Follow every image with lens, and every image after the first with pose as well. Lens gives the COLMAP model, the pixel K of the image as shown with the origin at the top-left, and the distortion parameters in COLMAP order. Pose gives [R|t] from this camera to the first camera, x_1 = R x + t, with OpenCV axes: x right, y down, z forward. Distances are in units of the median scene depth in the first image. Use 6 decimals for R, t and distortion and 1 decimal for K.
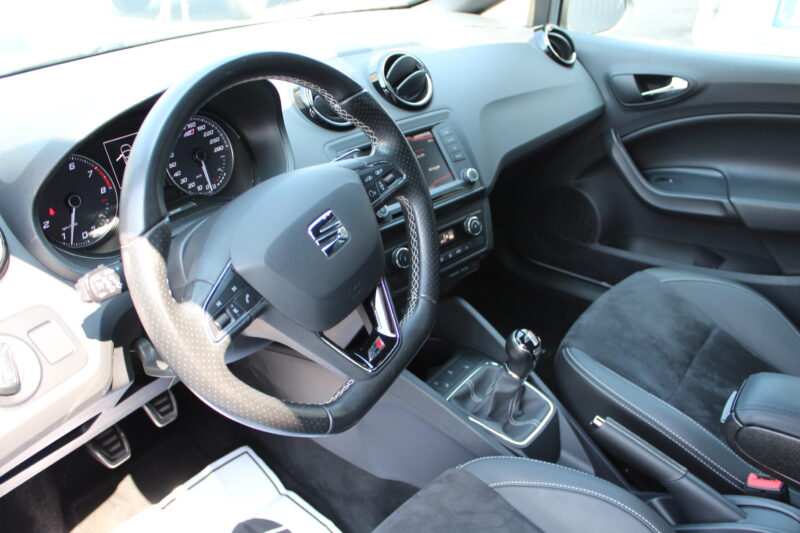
lens RADIAL K [[728.9, 0, 400.0], [0, 728.9, 266.5], [0, 0, 1]] dist [-0.007113, -0.000287]
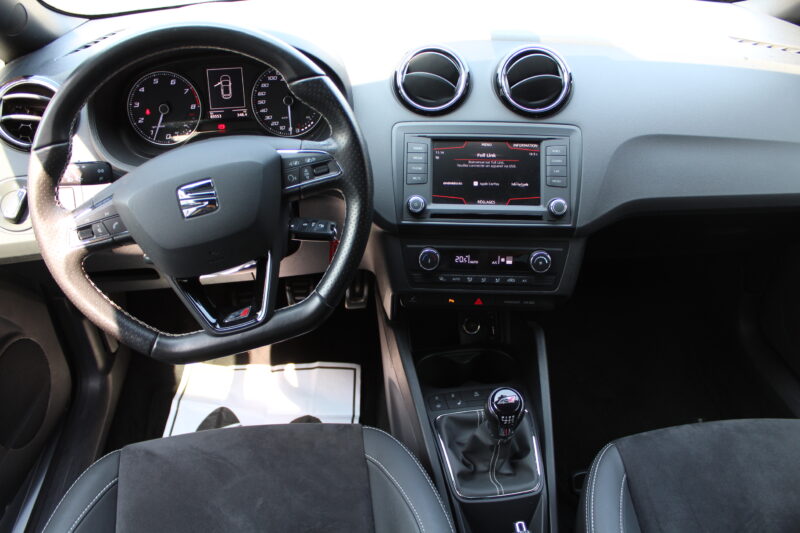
lens RADIAL K [[679.7, 0, 400.0], [0, 679.7, 266.5], [0, 0, 1]] dist [-0.073482, 0.001276]
pose [[0.697830, 0.407512, -0.589038, 0.496731], [-0.342063, 0.912143, 0.225805, -0.188634], [0.629305, 0.043915, 0.775916, 0.279795]]
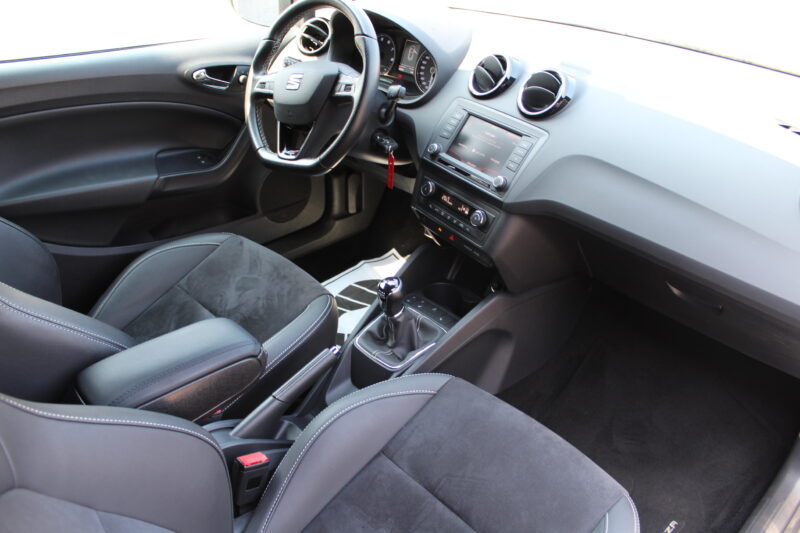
lens RADIAL K [[679.7, 0, 400.0], [0, 679.7, 266.5], [0, 0, 1]] dist [-0.073482, 0.001276]
pose [[-0.153998, 0.503602, -0.850100, 1.138196], [-0.487421, 0.709672, 0.508710, -0.518526], [0.859480, 0.492697, 0.136178, 0.839763]]
